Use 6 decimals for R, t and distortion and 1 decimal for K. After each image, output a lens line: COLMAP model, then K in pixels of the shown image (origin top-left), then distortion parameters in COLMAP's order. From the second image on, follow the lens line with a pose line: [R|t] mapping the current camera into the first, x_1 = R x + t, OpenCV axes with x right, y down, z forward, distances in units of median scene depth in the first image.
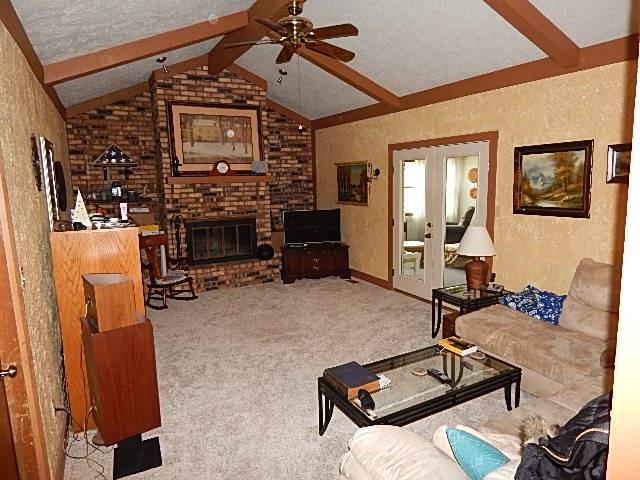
lens RADIAL K [[424.3, 0, 320.0], [0, 424.3, 238.7], [0, 0, 1]] dist [-0.003353, -0.001527]
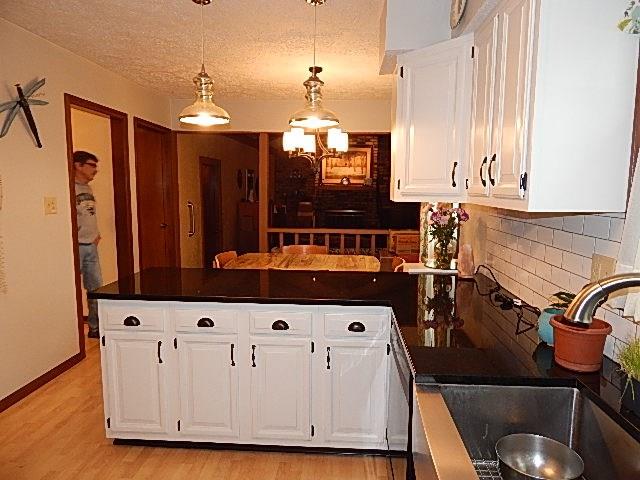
lens RADIAL K [[424.3, 0, 321.3], [0, 424.3, 239.4], [0, 0, 1]] dist [-0.003353, -0.001527]
pose [[0.842390, 0.099248, -0.529650, 0.613476], [-0.111725, 0.993703, 0.008509, 0.063361], [0.527159, 0.052008, 0.848174, -0.504564]]
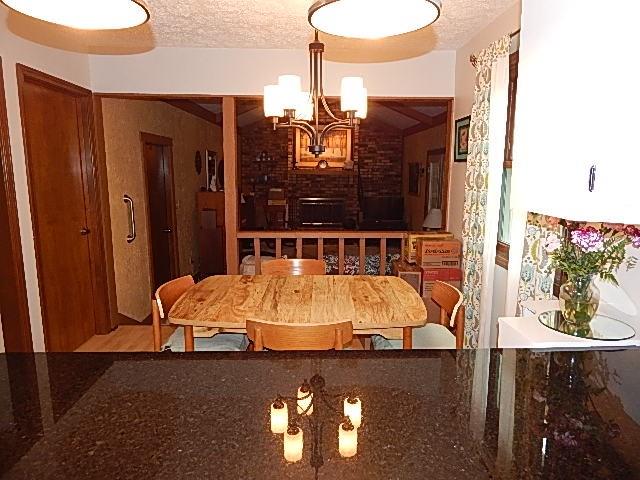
lens RADIAL K [[424.3, 0, 319.3], [0, 424.3, 240.0], [0, 0, 1]] dist [-0.003353, -0.001527]
pose [[0.882115, 0.104614, -0.459271, 0.471504], [-0.096206, 0.994486, 0.041746, 0.037966], [0.461106, 0.007360, 0.887315, -0.345588]]
